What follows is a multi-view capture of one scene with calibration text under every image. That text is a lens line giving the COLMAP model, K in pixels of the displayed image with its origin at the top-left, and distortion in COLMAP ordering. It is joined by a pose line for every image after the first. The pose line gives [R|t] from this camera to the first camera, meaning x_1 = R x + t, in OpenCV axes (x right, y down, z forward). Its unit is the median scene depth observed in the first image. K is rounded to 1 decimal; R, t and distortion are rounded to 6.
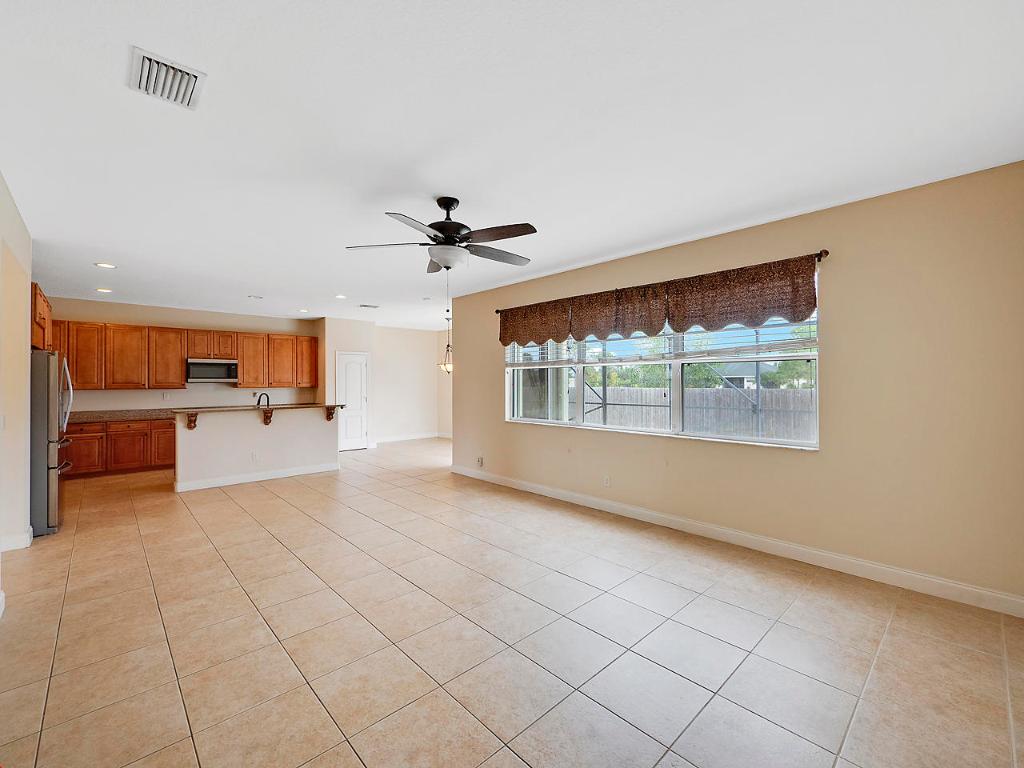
lens RADIAL K [[440.0, 0, 517.3], [0, 440.0, 380.6], [0, 0, 1]] dist [-0.006904, 0.000373]
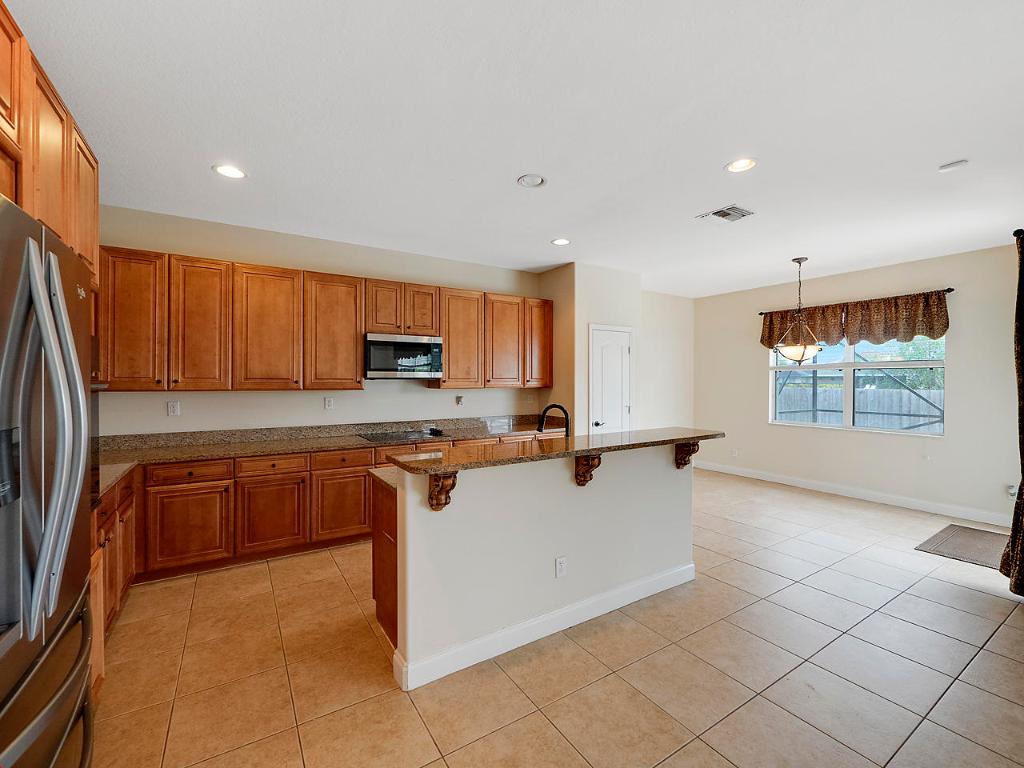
lens RADIAL K [[440.0, 0, 507.4], [0, 440.0, 381.0], [0, 0, 1]] dist [-0.006904, 0.000373]
pose [[0.981343, 0.010885, -0.191957, -0.494003], [-0.008757, 0.999890, 0.011931, -0.000379], [0.192065, -0.010028, 0.981331, 0.521764]]
